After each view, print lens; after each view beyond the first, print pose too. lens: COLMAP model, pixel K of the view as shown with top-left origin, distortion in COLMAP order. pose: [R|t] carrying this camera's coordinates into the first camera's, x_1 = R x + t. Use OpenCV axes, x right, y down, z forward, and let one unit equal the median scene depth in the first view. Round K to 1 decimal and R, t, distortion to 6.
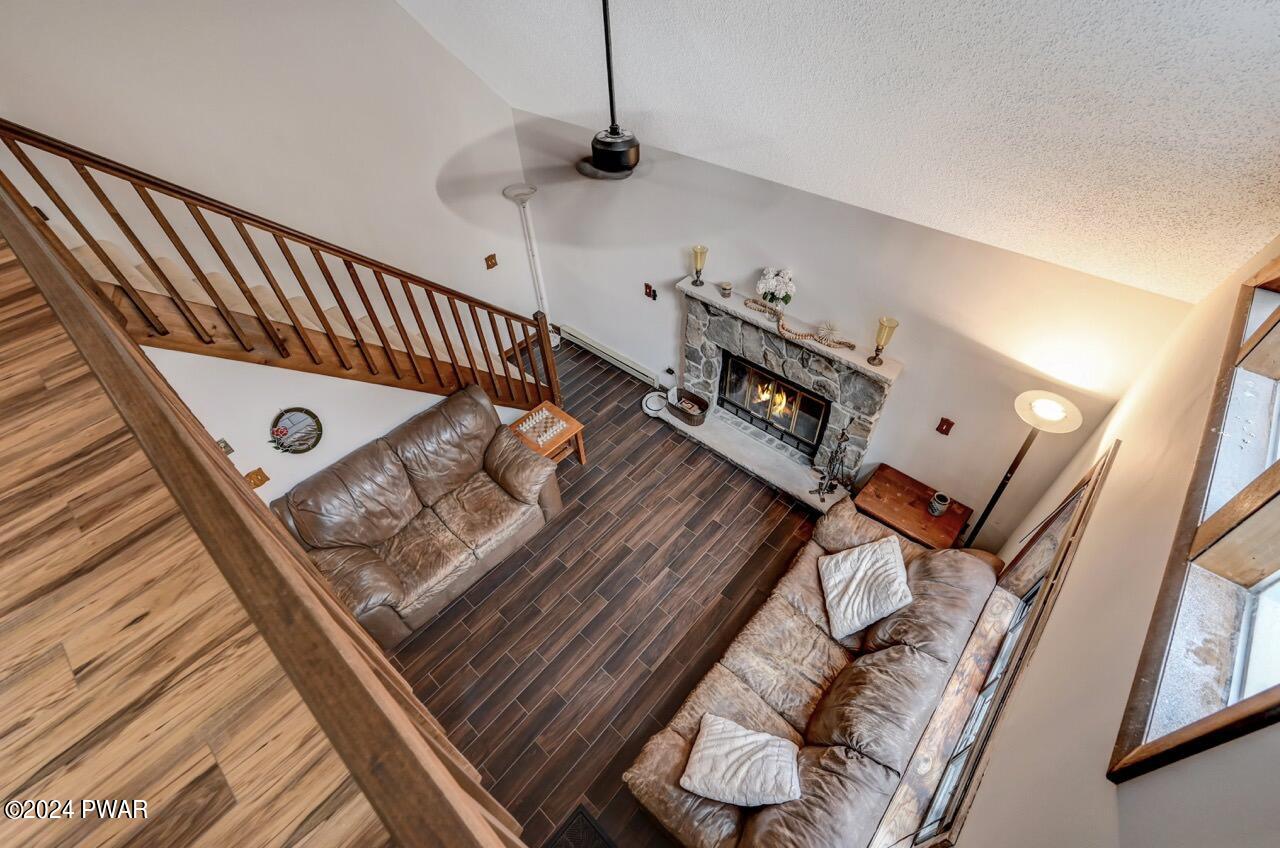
lens RADIAL K [[553.4, 0, 642.9], [0, 553.4, 419.8], [0, 0, 1]] dist [0.000218, 0.000257]
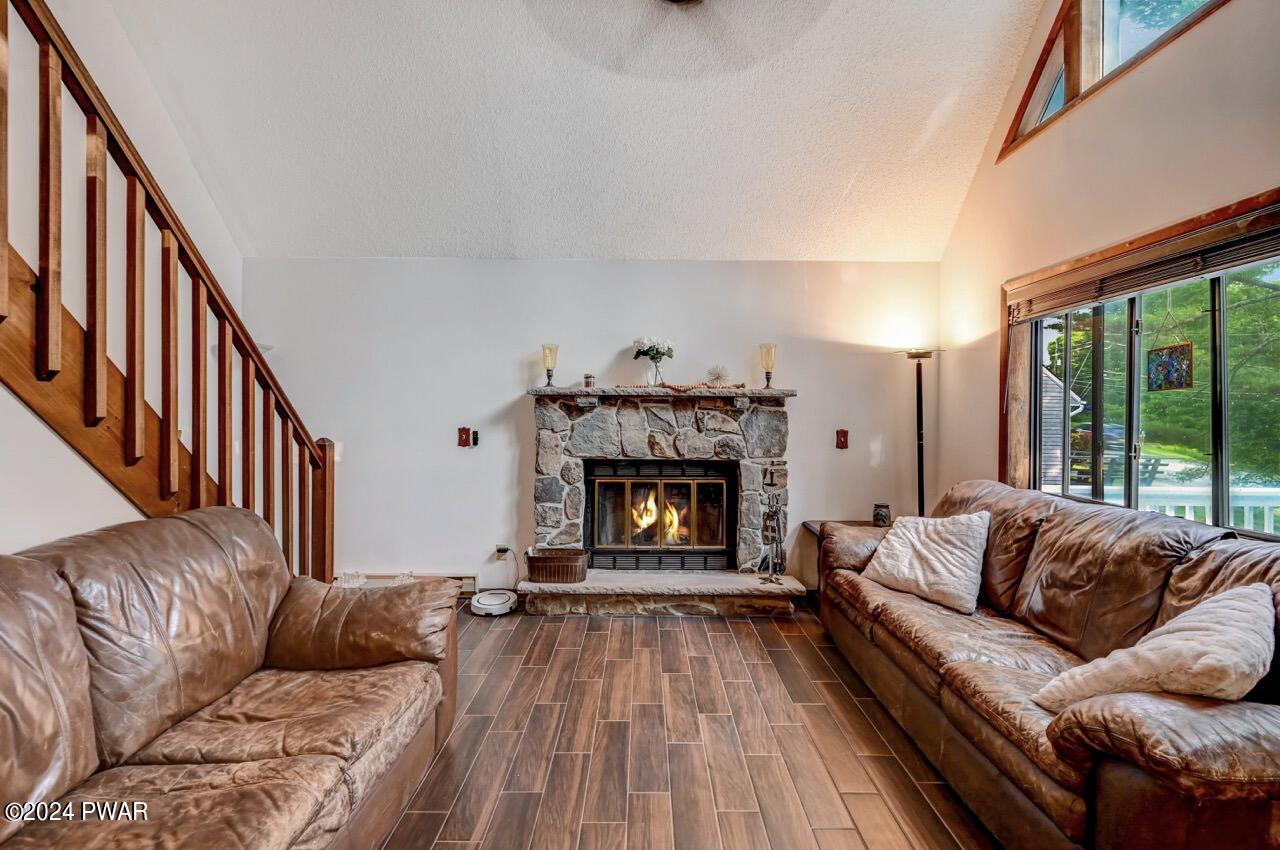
lens RADIAL K [[565.1, 0, 646.3], [0, 565.1, 416.3], [0, 0, 1]] dist [-0.002322, 0.000836]
pose [[0.742152, 0.035230, 0.669305, -0.398712], [0.454957, 0.706823, -0.541679, 0.349847], [-0.492163, 0.706513, 0.508542, 0.541364]]
